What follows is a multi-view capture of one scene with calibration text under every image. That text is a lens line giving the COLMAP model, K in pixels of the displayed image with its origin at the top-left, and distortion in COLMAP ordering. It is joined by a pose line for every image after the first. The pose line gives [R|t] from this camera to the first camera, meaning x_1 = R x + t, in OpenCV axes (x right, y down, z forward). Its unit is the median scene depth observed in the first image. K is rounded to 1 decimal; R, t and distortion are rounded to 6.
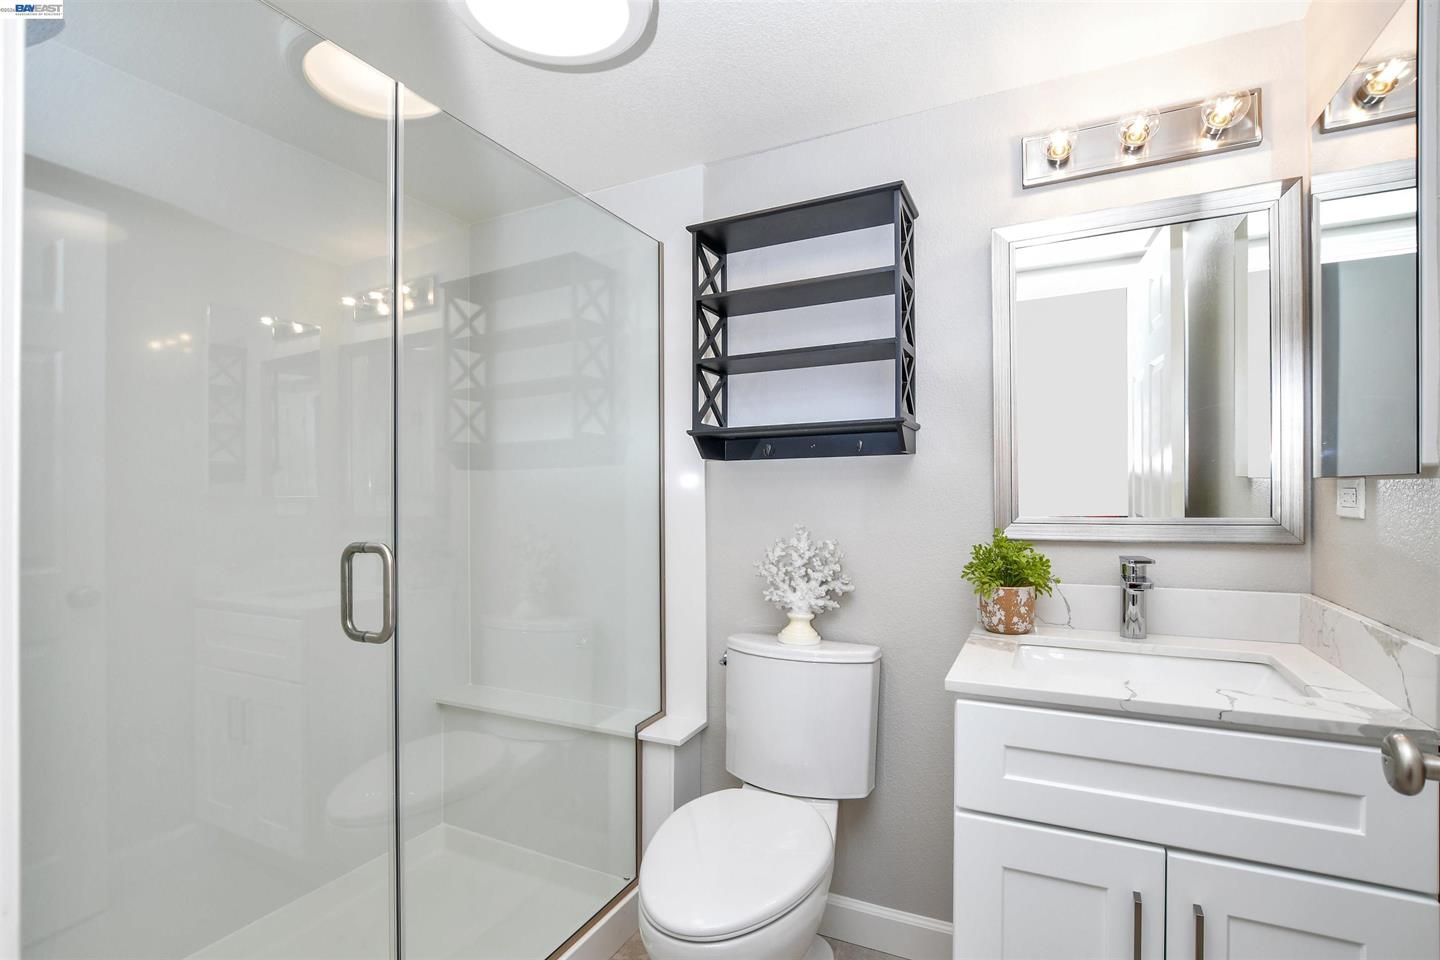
lens RADIAL K [[684.6, 0, 718.2], [0, 684.6, 485.9], [0, 0, 1]] dist [-0.022349, 0.003038]
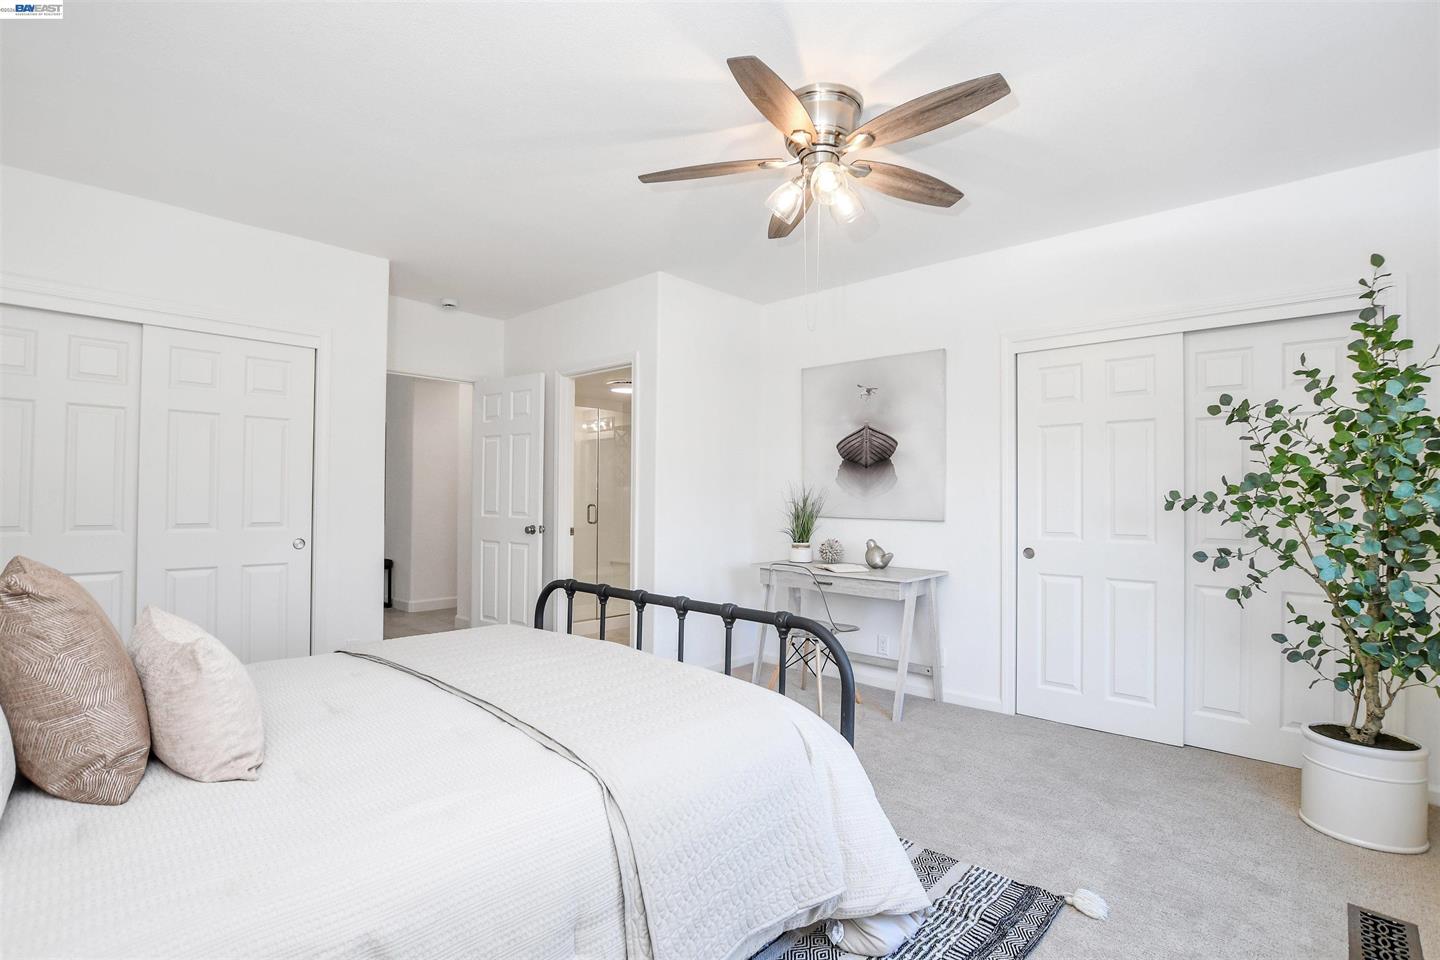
lens RADIAL K [[684.6, 0, 719.5], [0, 684.6, 482.6], [0, 0, 1]] dist [-0.022349, 0.003038]
pose [[0.961956, 0.001665, -0.273200, 0.816878], [-0.005767, 0.999882, -0.014213, -0.001152], [0.273144, 0.015248, 0.961852, -1.666764]]
